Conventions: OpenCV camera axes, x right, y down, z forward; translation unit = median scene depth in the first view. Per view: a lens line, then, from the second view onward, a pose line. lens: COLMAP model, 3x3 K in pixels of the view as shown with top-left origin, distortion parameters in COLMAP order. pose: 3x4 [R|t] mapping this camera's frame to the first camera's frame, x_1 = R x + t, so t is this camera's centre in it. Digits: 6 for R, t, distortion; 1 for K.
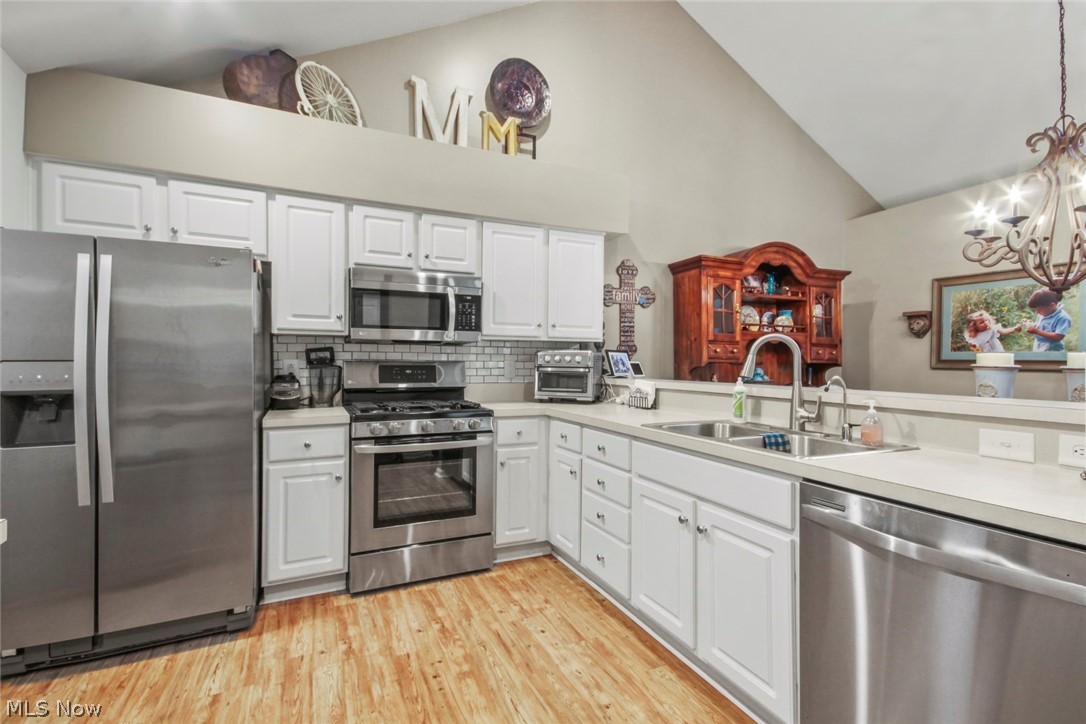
lens RADIAL K [[508.8, 0, 523.9], [0, 508.8, 372.5], [0, 0, 1]] dist [0.024336, -0.011536]
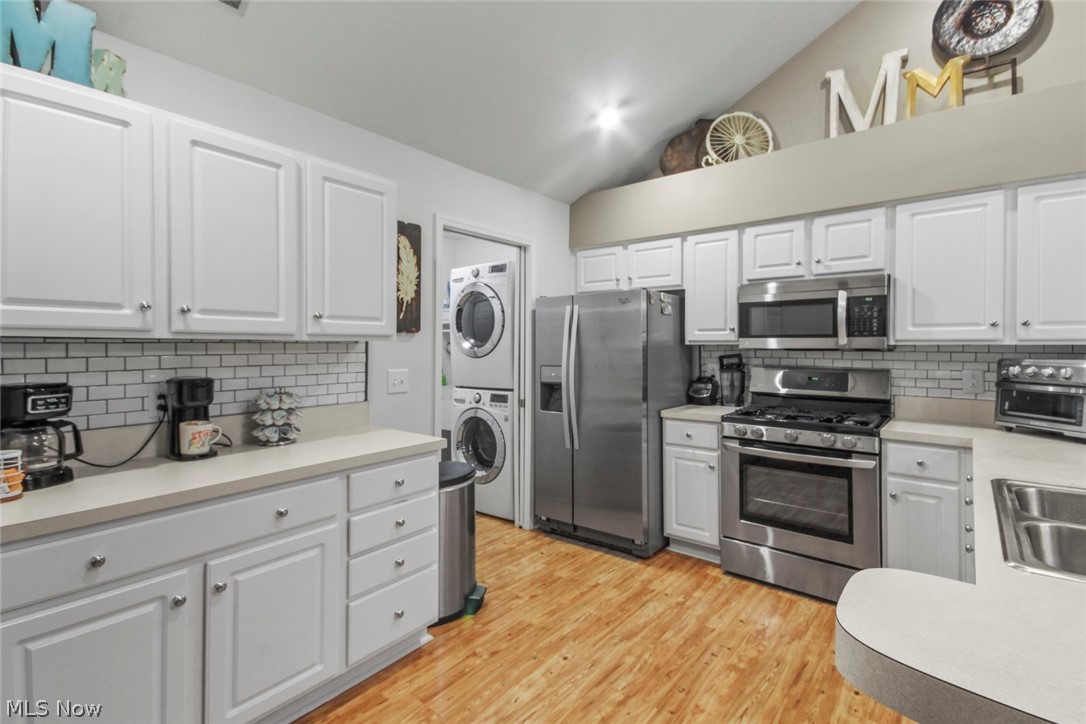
lens RADIAL K [[508.8, 0, 531.5], [0, 508.8, 356.8], [0, 0, 1]] dist [0.024336, -0.011536]
pose [[0.415786, 0.014014, -0.909354, 0.467287], [-0.017078, 0.999825, 0.007600, -0.045118], [0.909302, 0.012370, 0.415953, 0.105560]]
